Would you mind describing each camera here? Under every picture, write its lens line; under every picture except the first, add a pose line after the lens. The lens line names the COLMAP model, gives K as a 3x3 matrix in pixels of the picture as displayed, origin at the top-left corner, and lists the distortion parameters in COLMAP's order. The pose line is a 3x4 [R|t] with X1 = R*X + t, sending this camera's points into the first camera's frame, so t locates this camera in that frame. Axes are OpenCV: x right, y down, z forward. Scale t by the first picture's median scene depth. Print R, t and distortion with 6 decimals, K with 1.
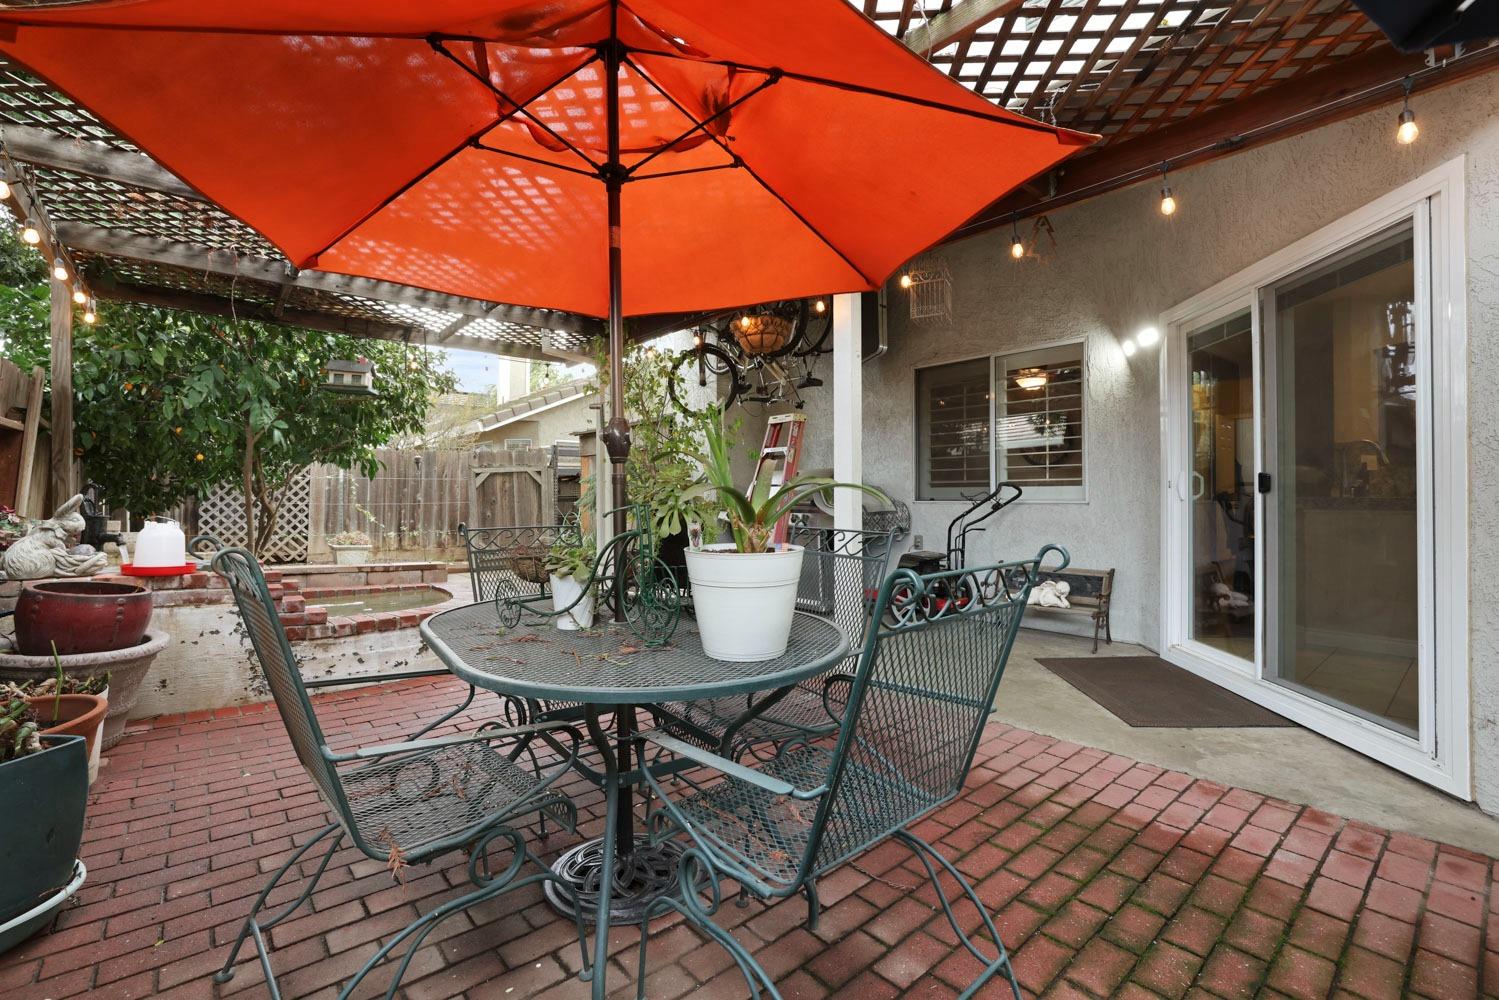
lens RADIAL K [[649.4, 0, 742.0], [0, 649.4, 504.1], [0, 0, 1]] dist [-0.018774, 0.000661]
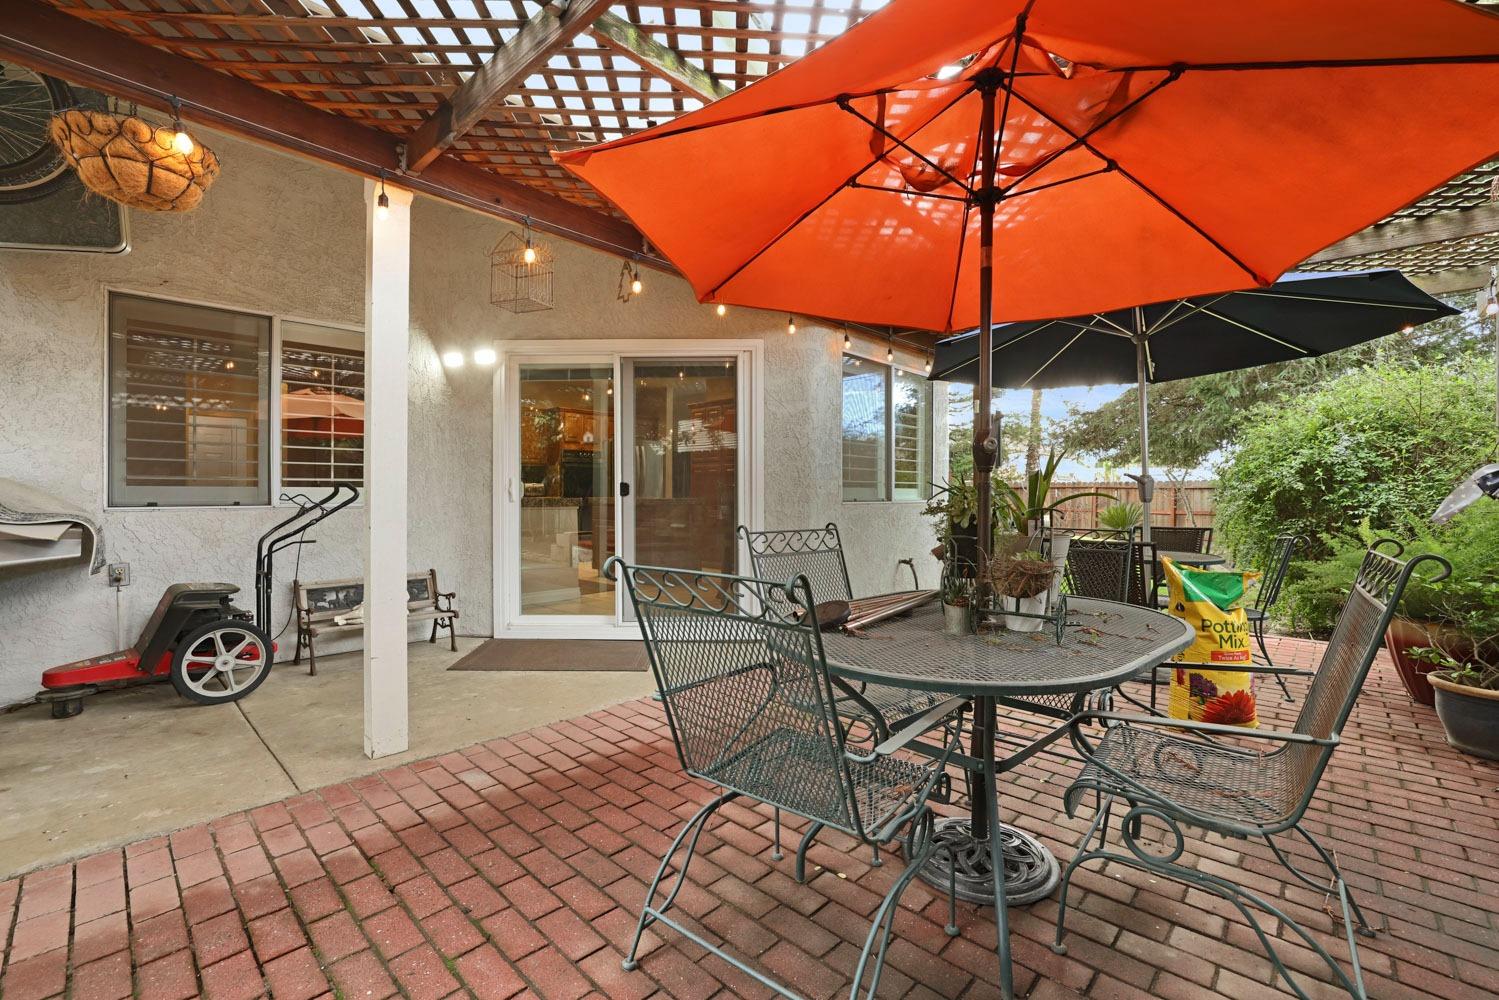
lens RADIAL K [[649.4, 0, 745.1], [0, 649.4, 488.9], [0, 0, 1]] dist [-0.018774, 0.000661]
pose [[-0.083055, 0.012784, 0.996463, -0.459071], [0.015549, 0.999813, -0.011531, -0.006836], [-0.996424, 0.014536, -0.083238, 0.555860]]
